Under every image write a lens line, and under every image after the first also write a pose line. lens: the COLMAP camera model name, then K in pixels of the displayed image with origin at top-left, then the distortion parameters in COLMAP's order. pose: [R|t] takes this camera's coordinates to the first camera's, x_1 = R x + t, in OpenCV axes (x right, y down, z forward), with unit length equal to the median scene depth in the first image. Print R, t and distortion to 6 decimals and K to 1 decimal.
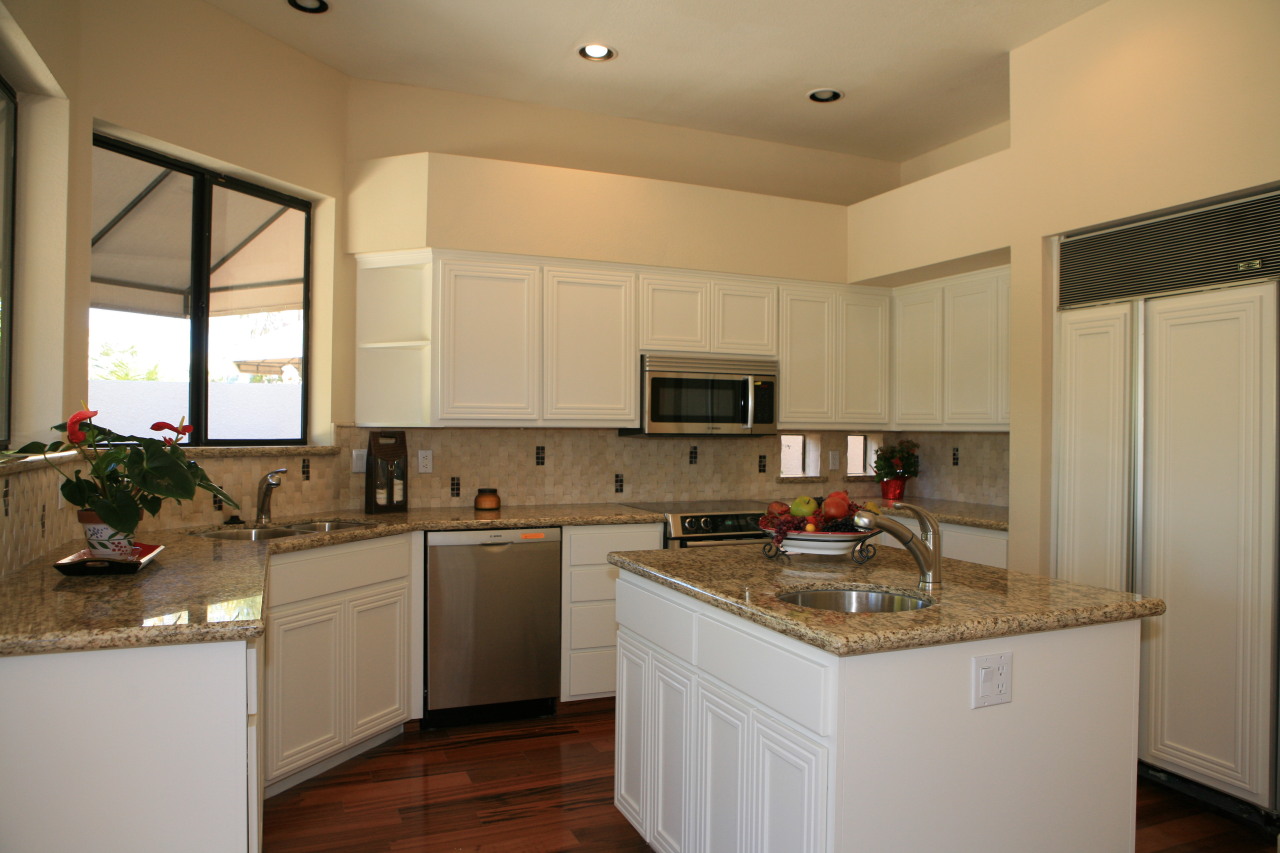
lens RADIAL K [[904.7, 0, 658.5], [0, 904.7, 434.6], [0, 0, 1]] dist [-0.042839, 0.004556]
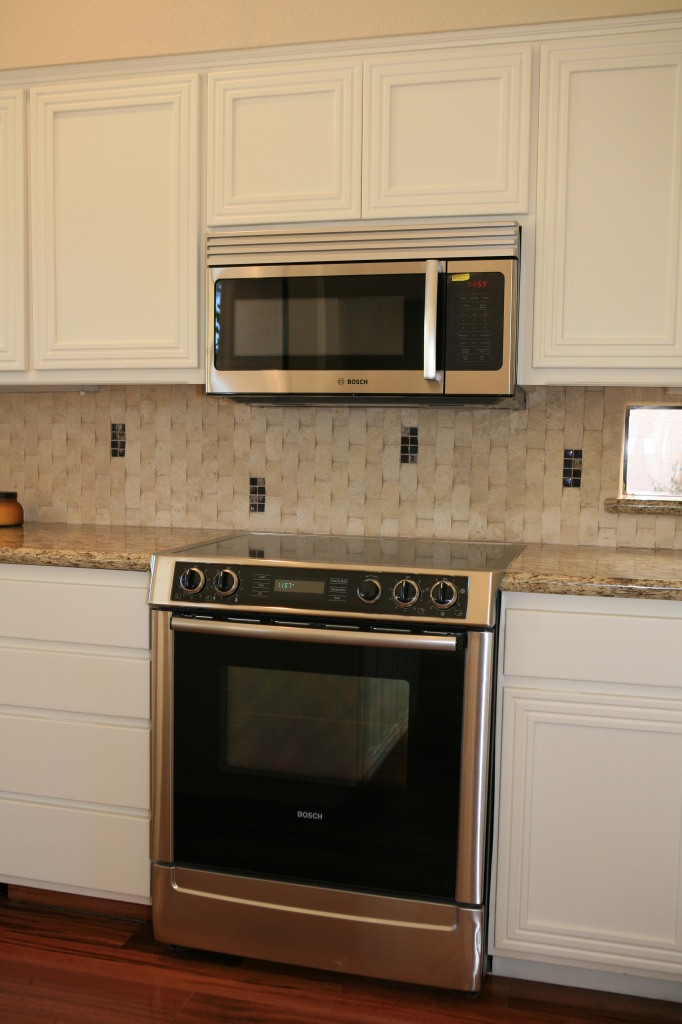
lens RADIAL K [[1000.1, 0, 341.0], [0, 1000.1, 512.0], [0, 0, 1]] dist [-0.010464, 0.000518]
pose [[0.778192, 0.047819, -0.626203, 0.408754], [-0.014481, 0.998198, 0.058231, 0.032119], [0.627860, -0.036247, 0.777482, 0.637750]]
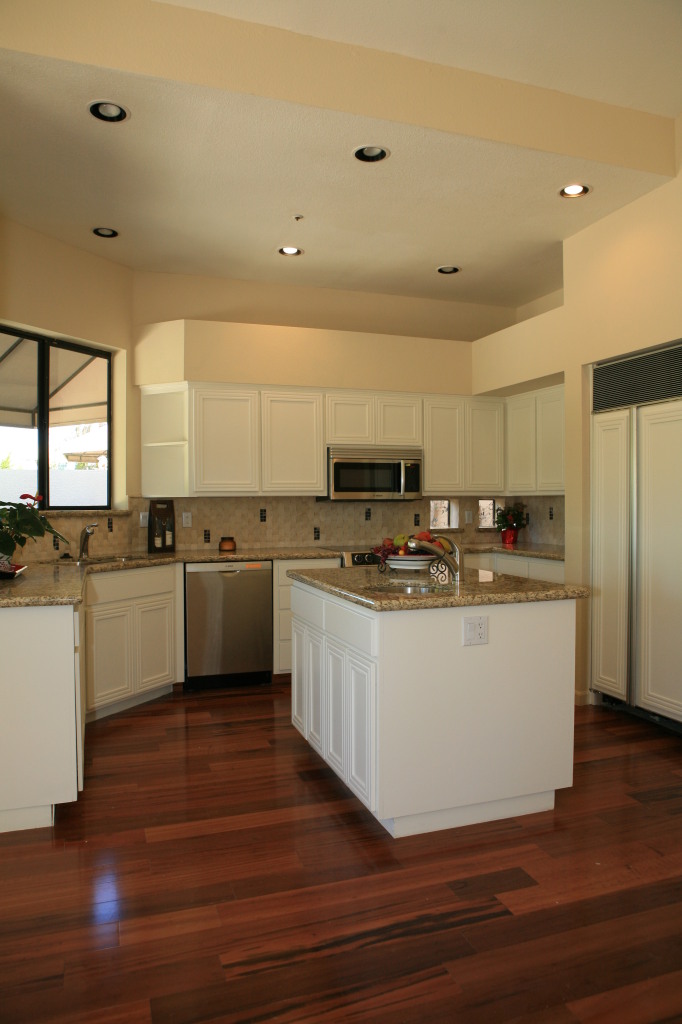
lens RADIAL K [[723.8, 0, 341.0], [0, 723.8, 512.0], [0, 0, 1]] dist [-0.042839, 0.004556]
pose [[0.997101, -0.011658, -0.075186, 0.096320], [0.012392, 0.999880, 0.009302, 0.008682], [0.075069, -0.010207, 0.997126, -0.206698]]
